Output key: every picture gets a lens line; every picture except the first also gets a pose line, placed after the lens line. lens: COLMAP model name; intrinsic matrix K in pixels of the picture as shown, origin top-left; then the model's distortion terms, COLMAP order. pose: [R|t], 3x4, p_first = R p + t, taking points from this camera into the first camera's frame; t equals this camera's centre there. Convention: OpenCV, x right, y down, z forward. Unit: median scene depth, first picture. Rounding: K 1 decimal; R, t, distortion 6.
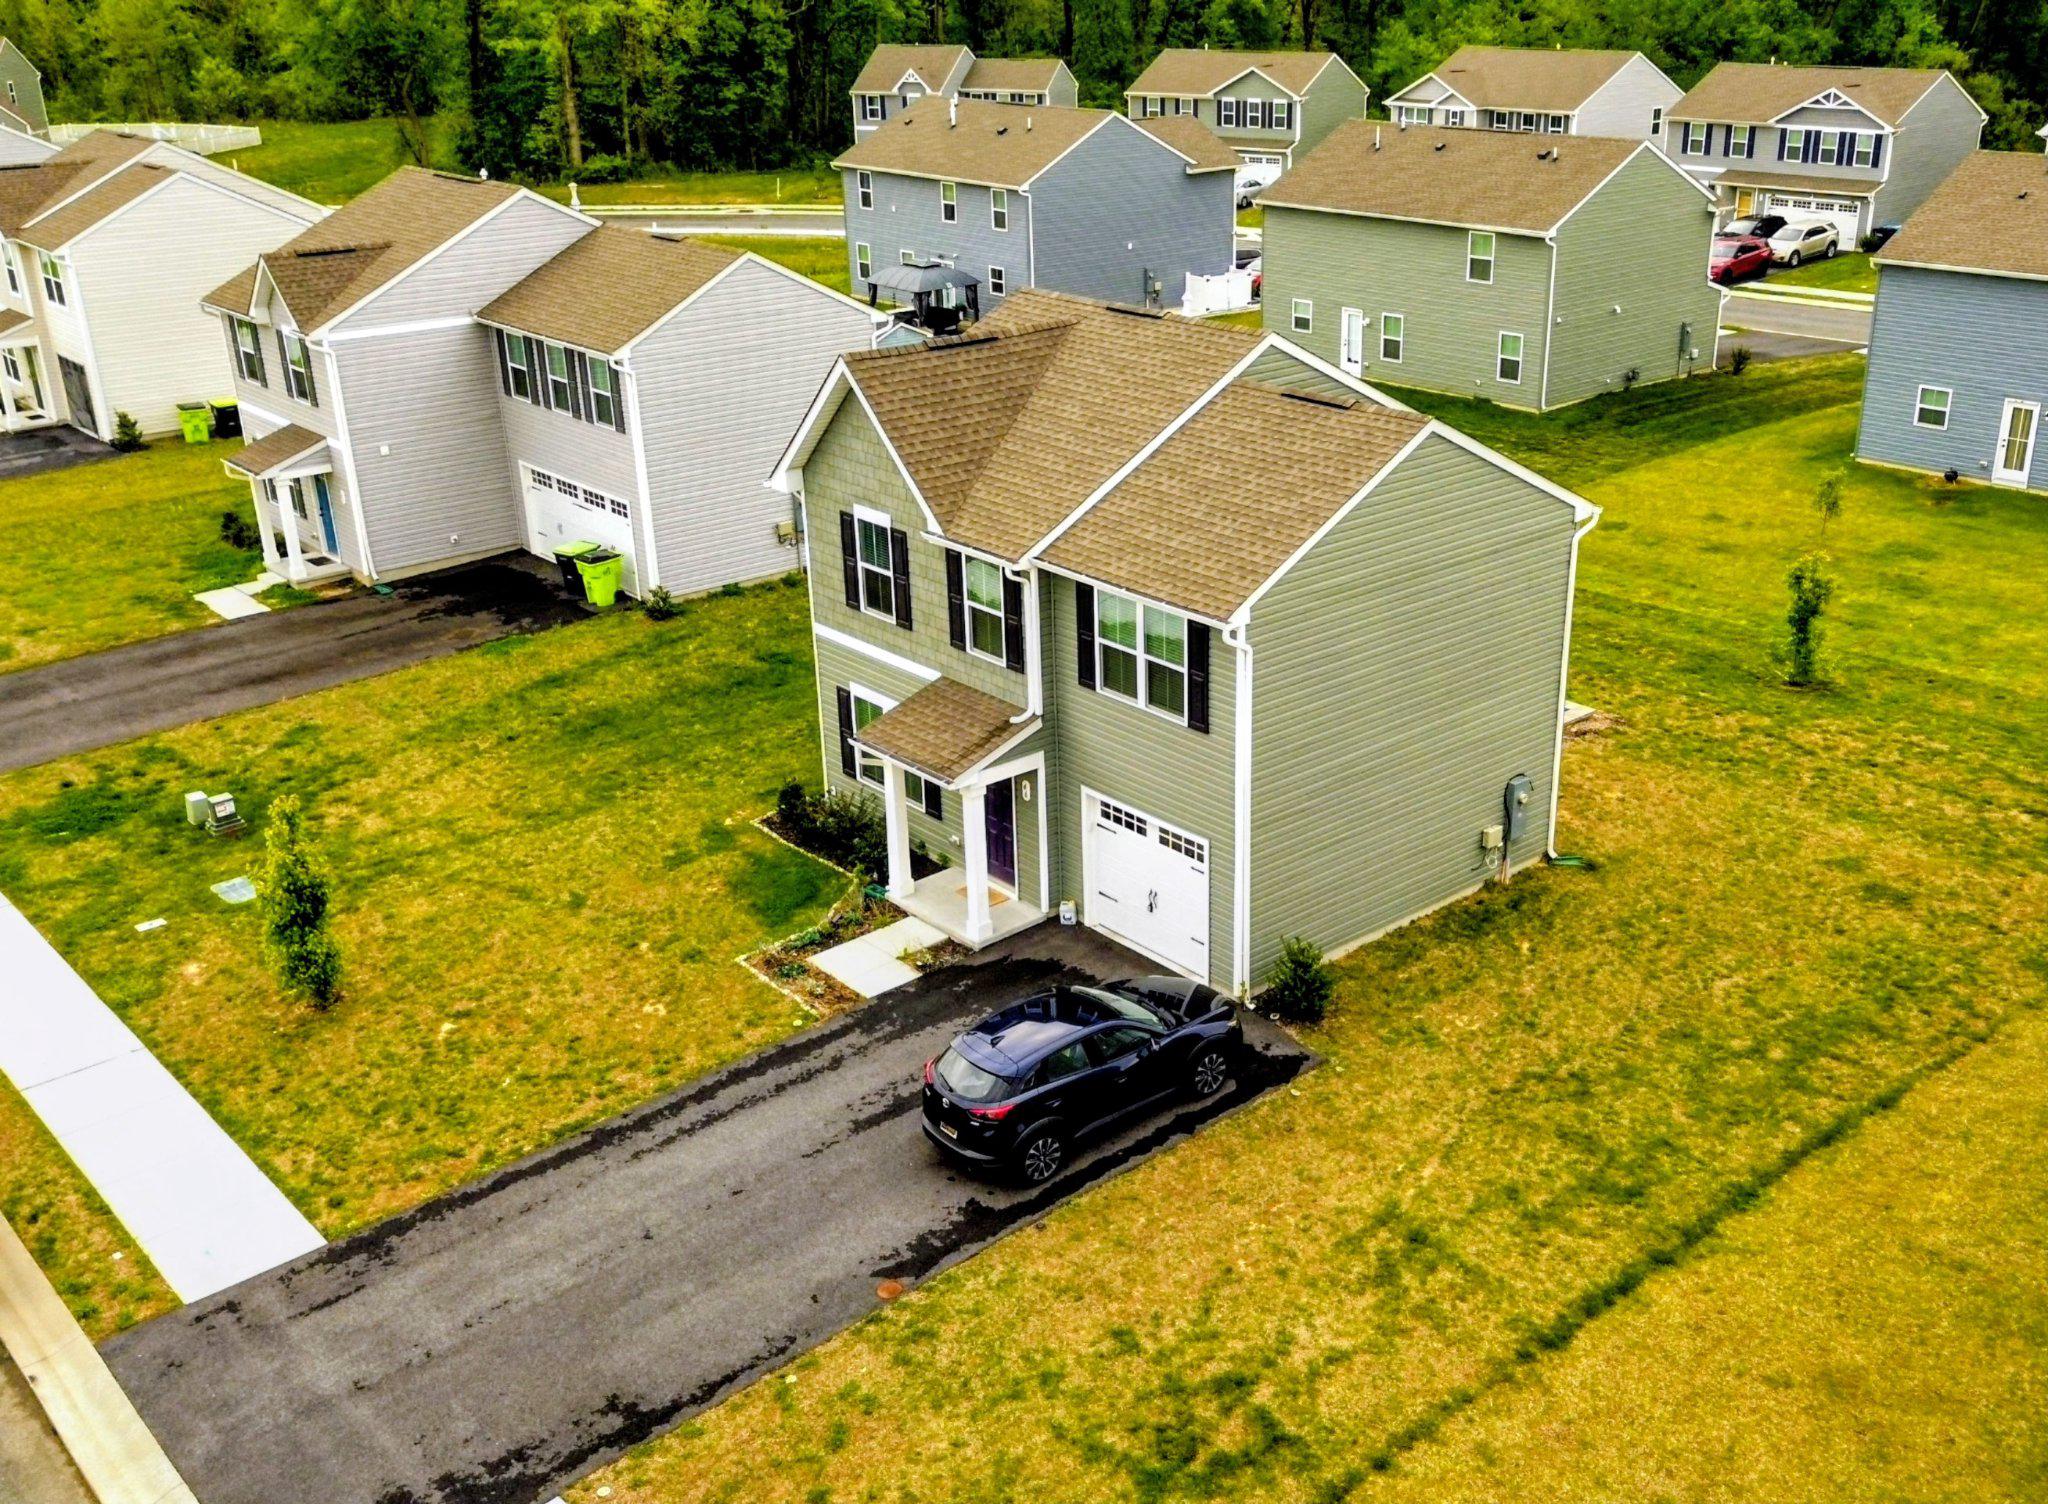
lens RADIAL K [[1993.7, 0, 1026.6], [0, 1993.7, 755.5], [0, 0, 1]] dist [0.063581, 0.000000]
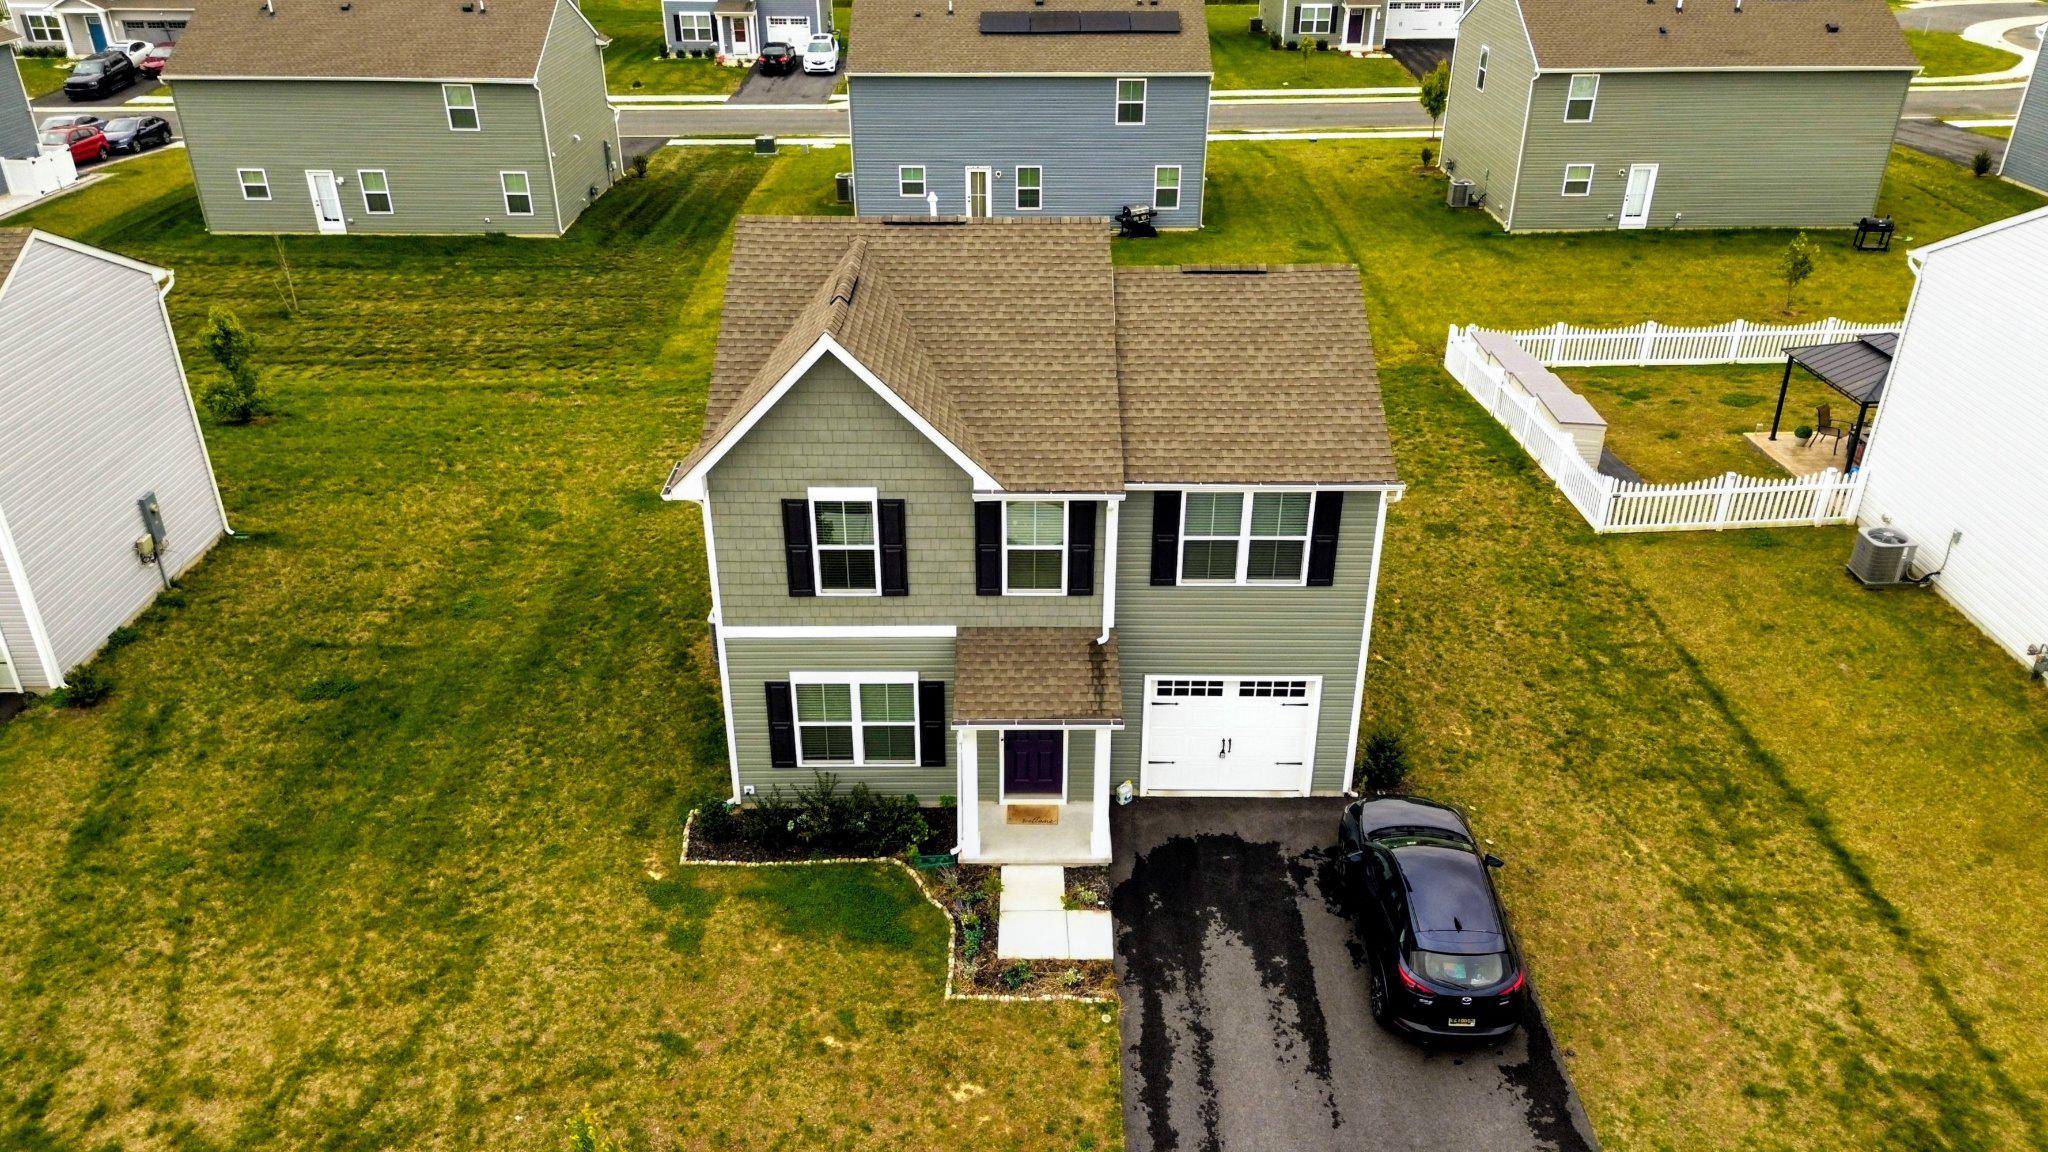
lens RADIAL K [[1540.6, 0, 1017.4], [0, 1540.6, 573.0], [0, 0, 1]] dist [0.050947, -0.032719]
pose [[0.657016, -0.341709, 0.671986, -0.539640], [0.284844, 0.937820, 0.198388, -0.214298], [-0.697993, 0.061067, 0.713496, 0.463799]]
